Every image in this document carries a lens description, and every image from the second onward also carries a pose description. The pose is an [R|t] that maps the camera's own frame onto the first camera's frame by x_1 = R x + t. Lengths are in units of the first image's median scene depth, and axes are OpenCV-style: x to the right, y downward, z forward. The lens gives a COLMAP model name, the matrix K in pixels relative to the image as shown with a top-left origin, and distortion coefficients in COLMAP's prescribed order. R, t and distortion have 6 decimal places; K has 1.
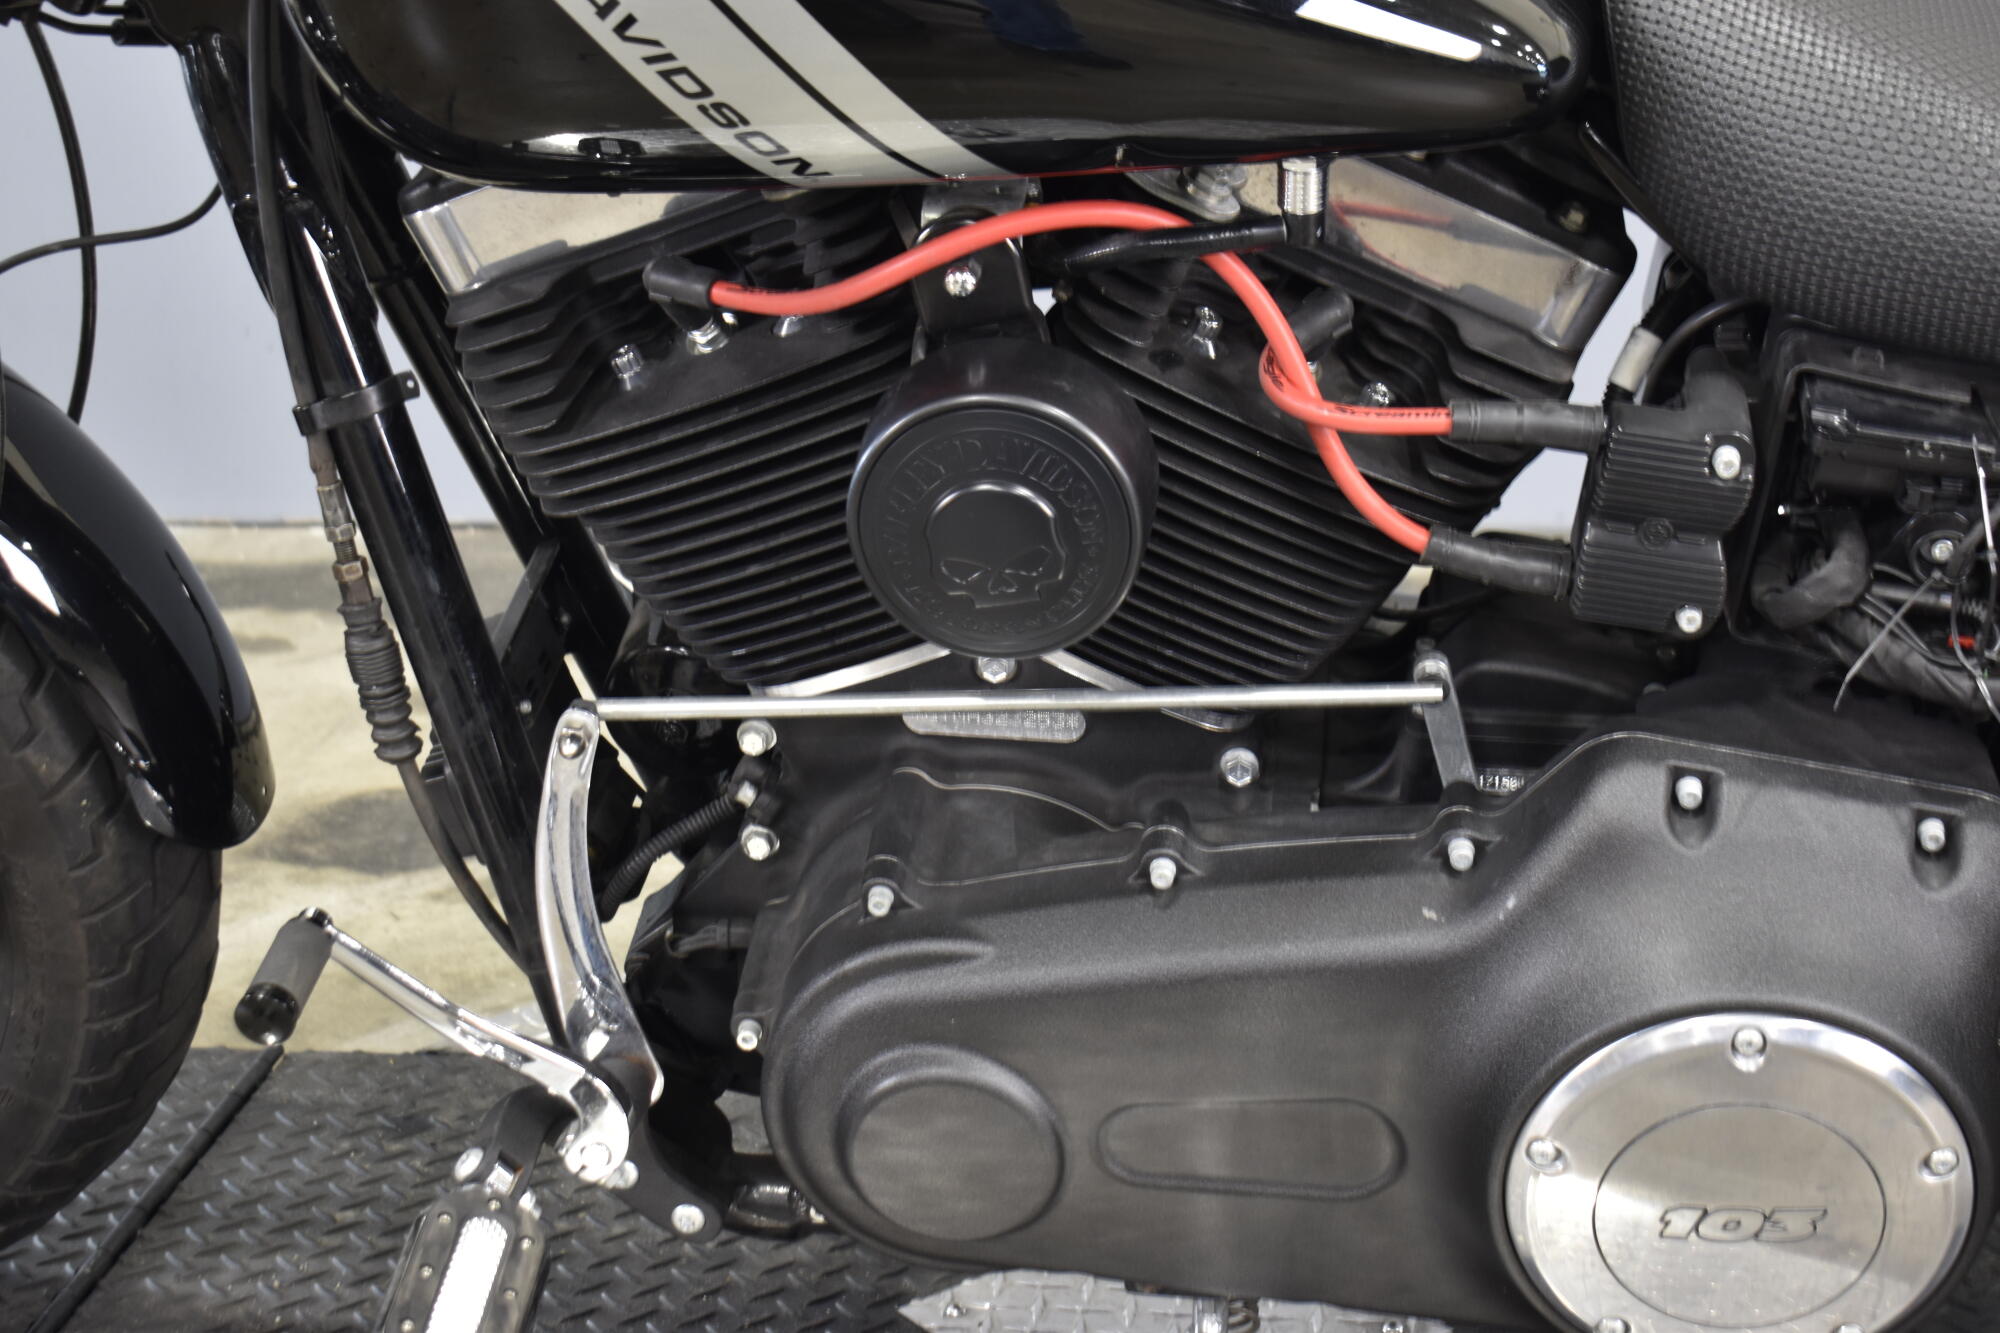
lens RADIAL K [[3406.5, 0, 1000.0], [0, 3406.5, 666.5], [0, 0, 1]] dist [0.009568, 0.053878]
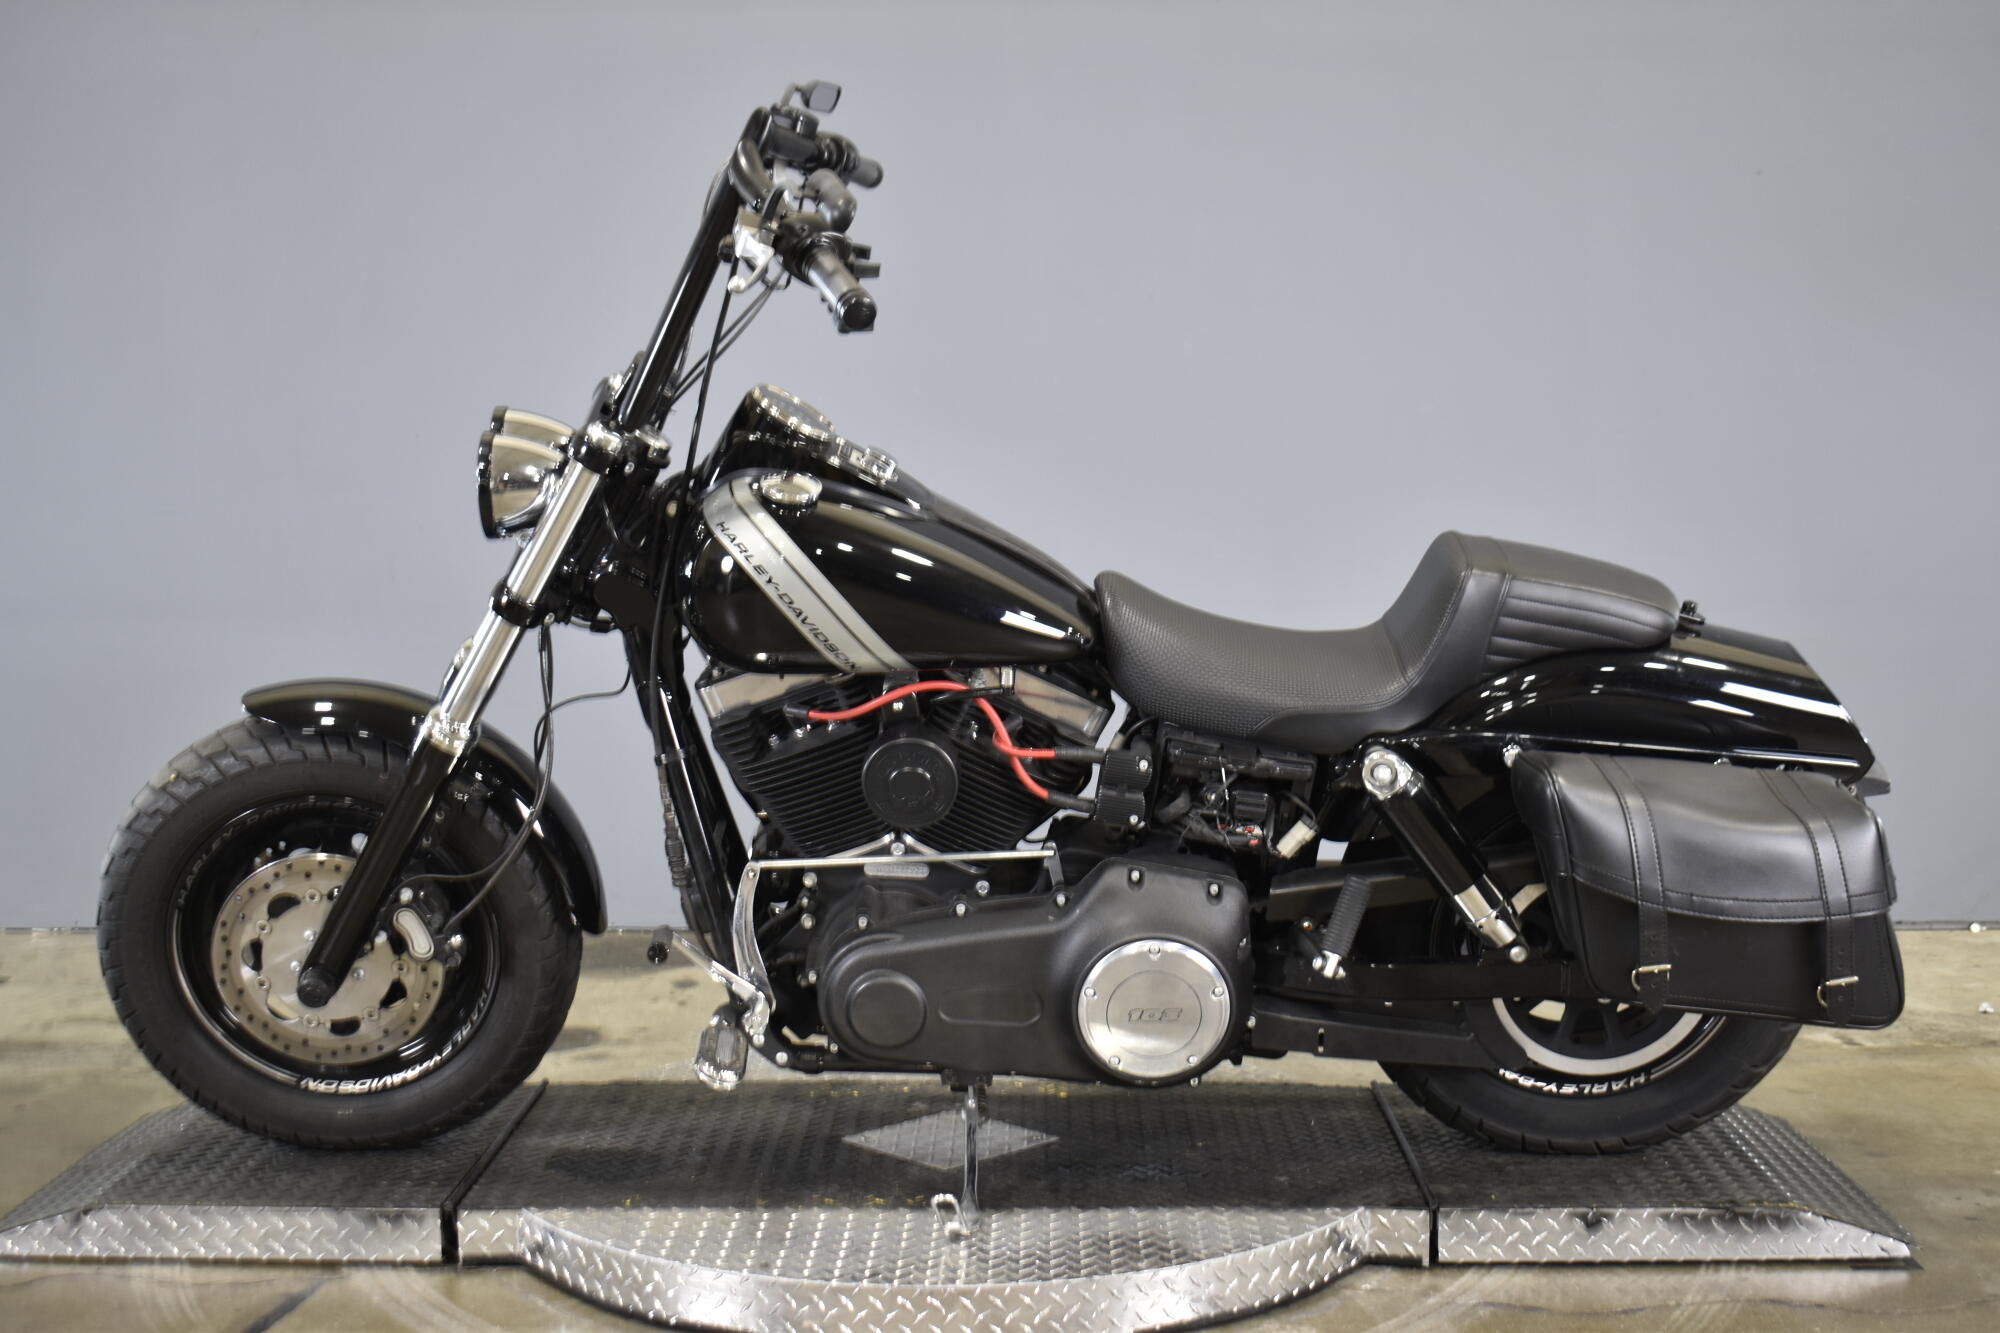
lens RADIAL K [[2647.4, 0, 1000.0], [0, 2647.4, 666.5], [0, 0, 1]] dist [-0.033142, -0.019060]
pose [[0.993692, 0.009919, 0.111702, -0.178463], [0.012405, 0.980245, -0.197399, 0.311001], [-0.111453, 0.197539, 0.973939, -1.290895]]
